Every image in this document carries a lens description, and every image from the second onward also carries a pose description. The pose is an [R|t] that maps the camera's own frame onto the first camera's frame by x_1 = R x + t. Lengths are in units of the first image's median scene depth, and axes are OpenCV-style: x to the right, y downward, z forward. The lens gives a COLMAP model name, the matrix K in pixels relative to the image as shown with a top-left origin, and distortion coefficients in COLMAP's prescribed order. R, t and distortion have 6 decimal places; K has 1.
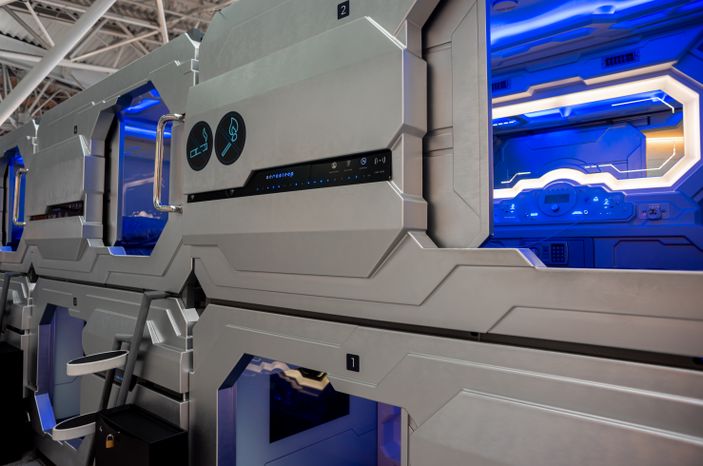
lens RADIAL K [[534.8, 0, 351.5], [0, 534.8, 233.0], [0, 0, 1]] dist [-0.074513, 0.088257]
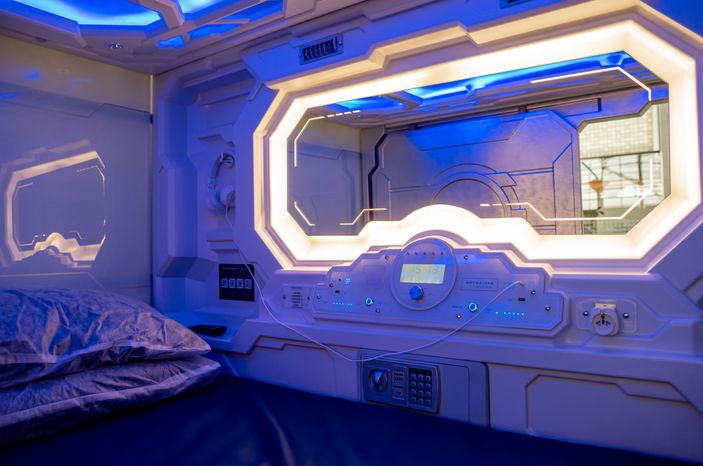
lens RADIAL K [[534.8, 0, 351.5], [0, 534.8, 233.0], [0, 0, 1]] dist [-0.074513, 0.088257]
pose [[0.998301, -0.026168, 0.052056, 0.299557], [0.024656, 0.999261, 0.029483, -0.121444], [-0.052789, -0.028150, 0.998209, 0.504541]]
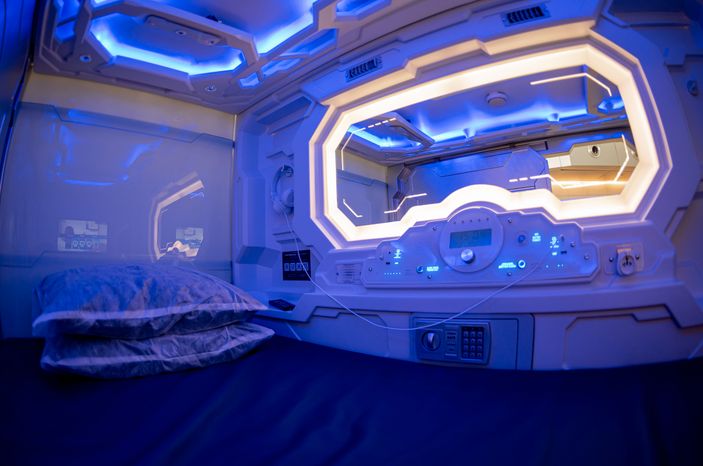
lens RADIAL K [[337.7, 0, 348.0], [0, 337.7, 235.8], [0, 0, 1]] dist [-0.309409, 0.082480]
pose [[0.998869, -0.047488, -0.002380, 0.268773], [0.047381, 0.998310, -0.033638, -0.063048], [0.003973, 0.033487, 0.999431, 0.680138]]
